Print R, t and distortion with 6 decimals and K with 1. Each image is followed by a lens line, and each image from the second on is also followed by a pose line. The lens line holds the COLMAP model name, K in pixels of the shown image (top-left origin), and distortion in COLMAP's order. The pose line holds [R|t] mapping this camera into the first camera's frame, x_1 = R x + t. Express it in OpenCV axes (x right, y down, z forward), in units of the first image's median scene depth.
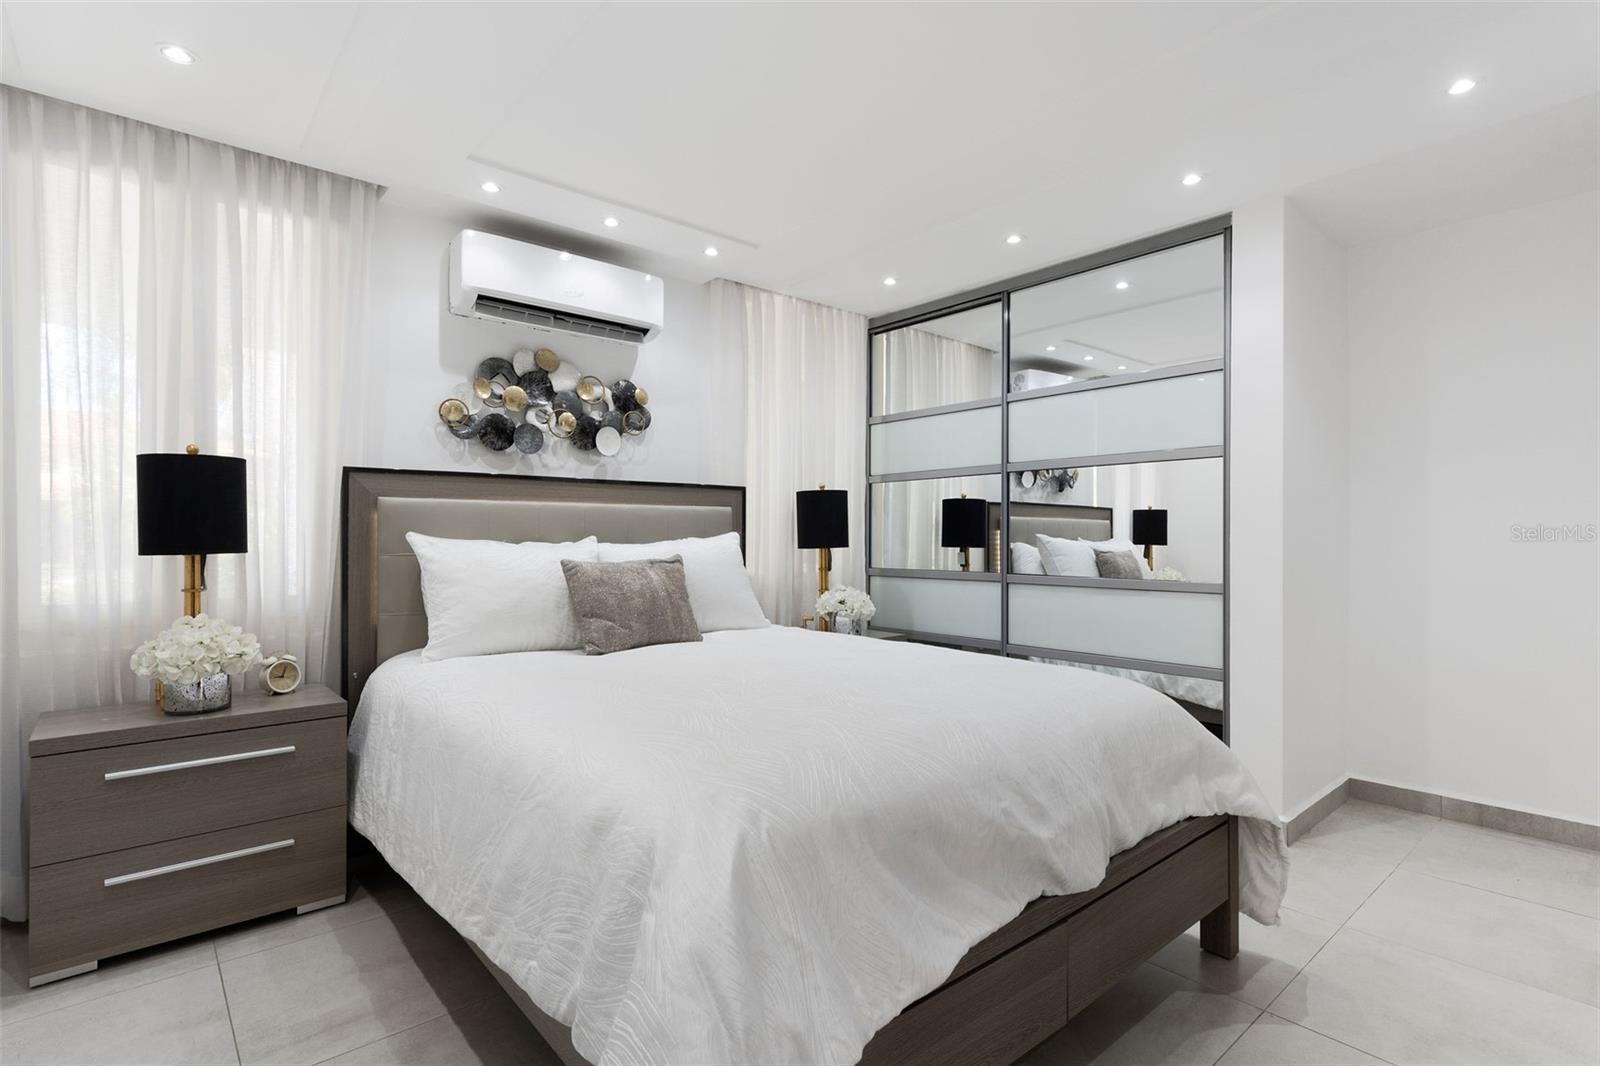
lens RADIAL K [[783.9, 0, 800.0], [0, 783.9, 533.0], [0, 0, 1]] dist [-0.001403, -0.000124]
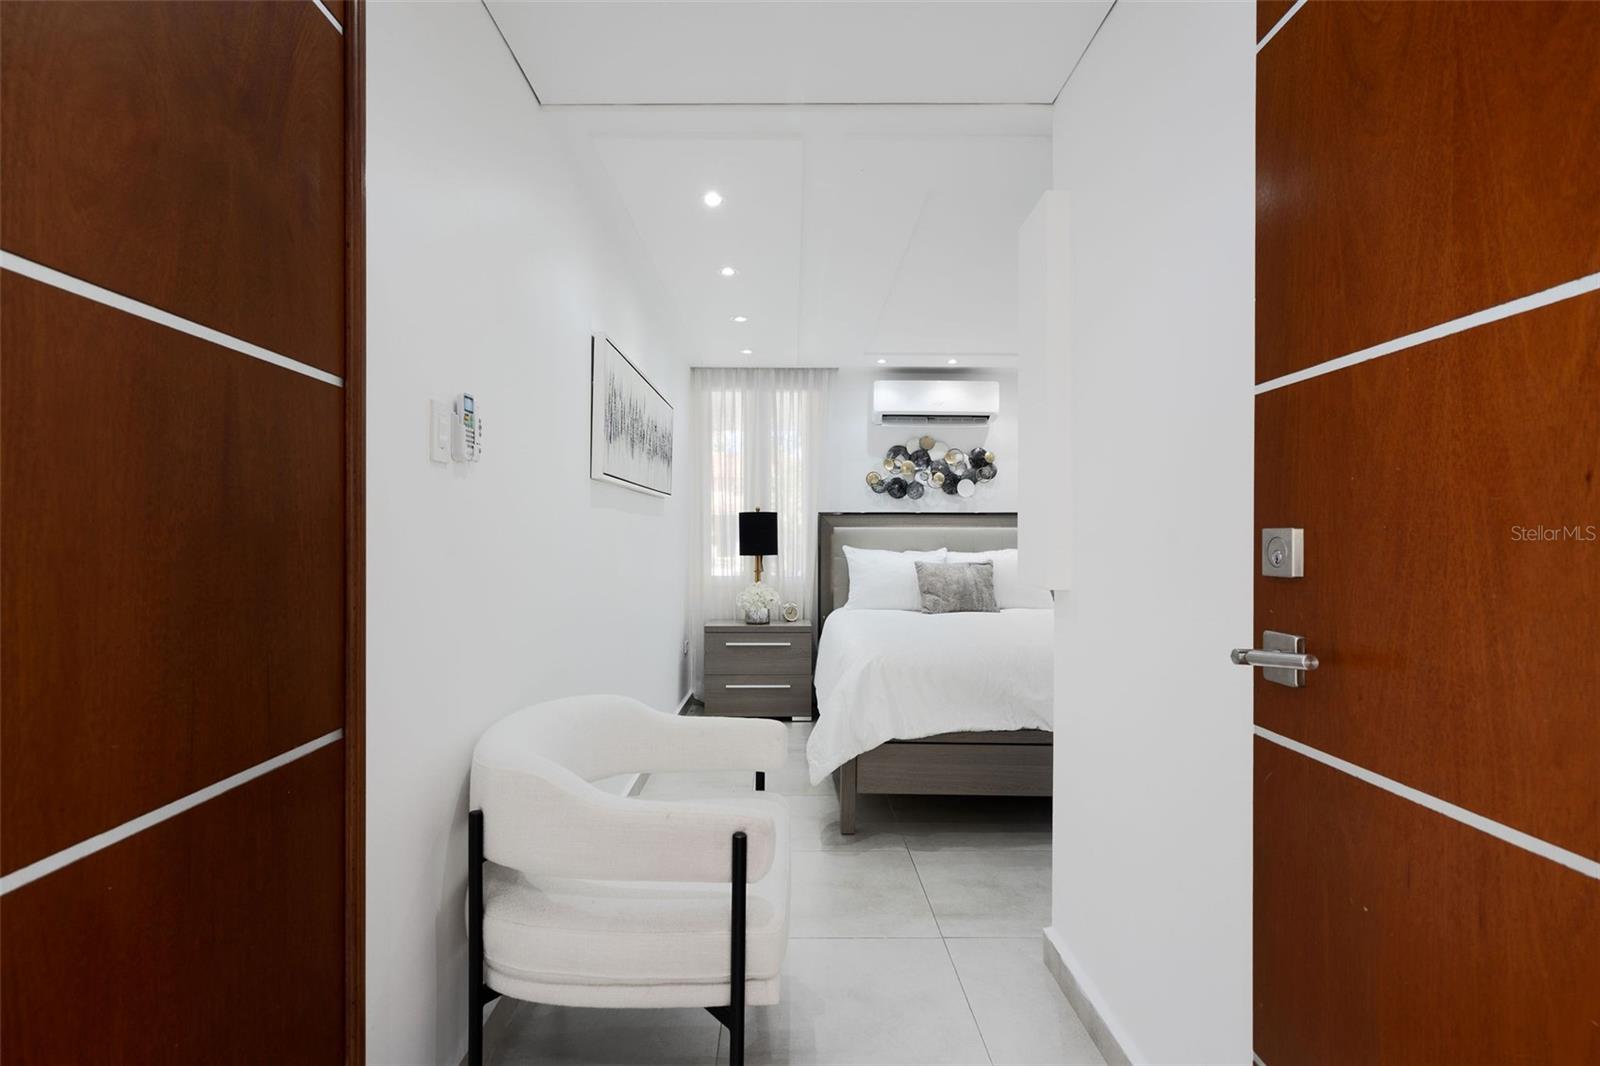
lens RADIAL K [[783.9, 0, 800.0], [0, 783.9, 533.0], [0, 0, 1]] dist [-0.001403, -0.000124]
pose [[0.765901, 0.000361, -0.642959, 0.629632], [0.000882, 0.999998, 0.001612, -0.033108], [0.642958, -0.001802, 0.765899, -0.534362]]
